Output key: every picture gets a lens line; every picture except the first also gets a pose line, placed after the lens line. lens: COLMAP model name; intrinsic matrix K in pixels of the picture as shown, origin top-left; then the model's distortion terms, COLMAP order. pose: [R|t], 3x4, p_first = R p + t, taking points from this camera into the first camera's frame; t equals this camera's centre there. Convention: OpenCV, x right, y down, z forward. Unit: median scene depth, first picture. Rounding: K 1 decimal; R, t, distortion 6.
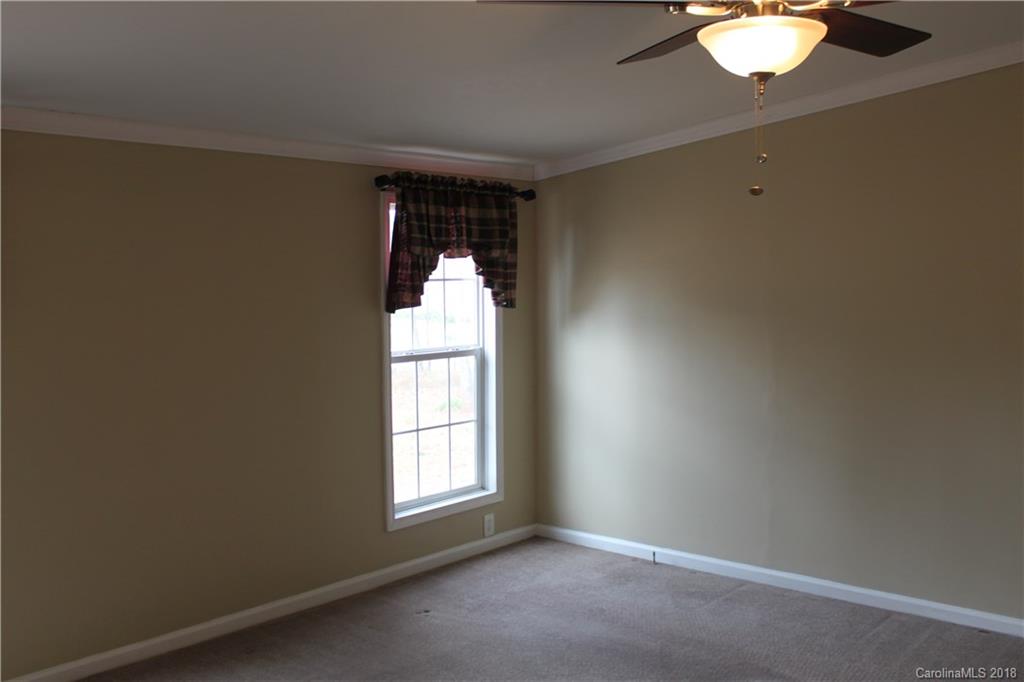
lens RADIAL K [[957.9, 0, 512.0], [0, 957.9, 341.0], [0, 0, 1]] dist [-0.104416, 0.026135]
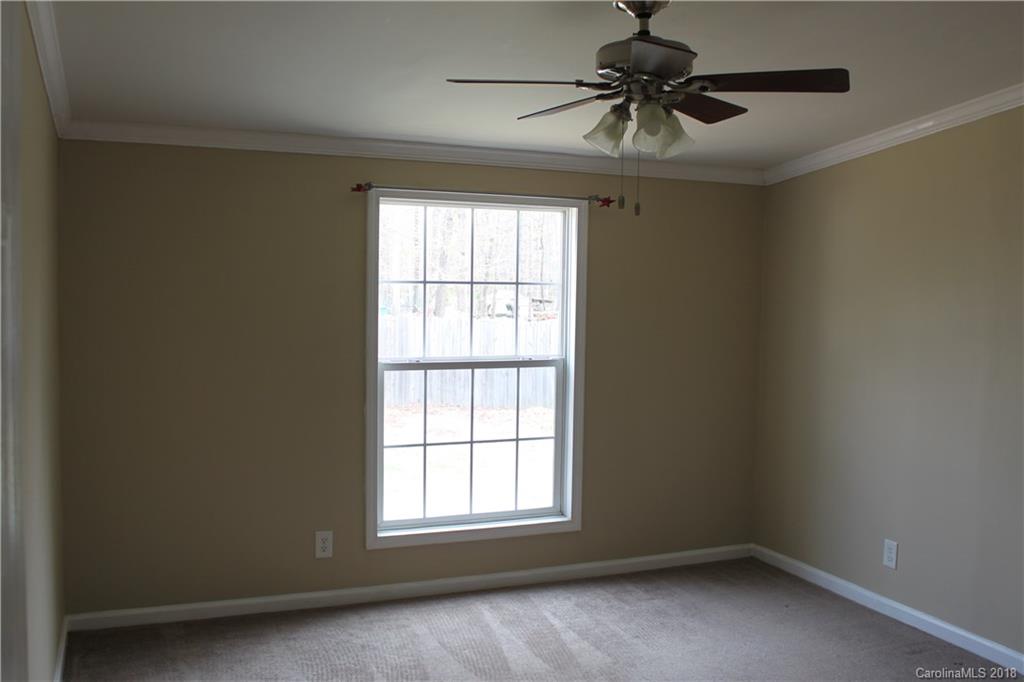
lens RADIAL K [[833.6, 0, 512.0], [0, 833.6, 341.0], [0, 0, 1]] dist [-0.053501, 0.006721]
pose [[0.874941, 0.058519, -0.480680, 0.322278], [-0.052390, 0.998284, 0.026172, -0.029234], [0.481386, 0.002284, 0.876506, 0.300586]]
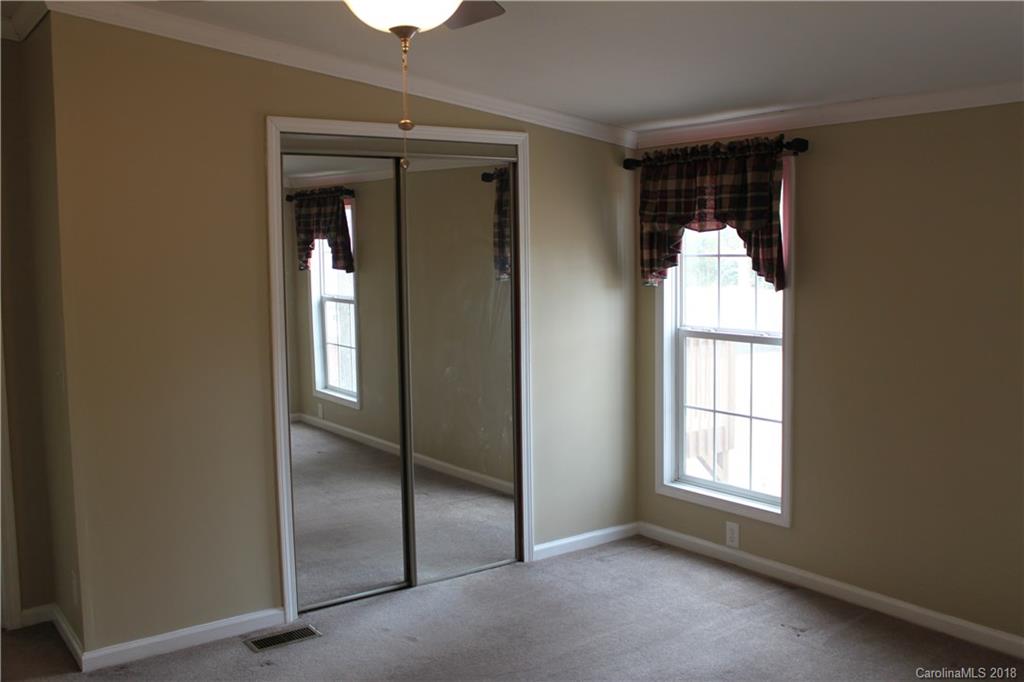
lens RADIAL K [[969.3, 0, 512.0], [0, 969.3, 341.0], [0, 0, 1]] dist [0.000084, 0.006335]
pose [[-0.205740, 0.089986, -0.974461, 0.889384], [-0.055758, 0.993068, 0.103477, -0.066720], [0.977017, 0.075623, -0.199296, 0.988703]]
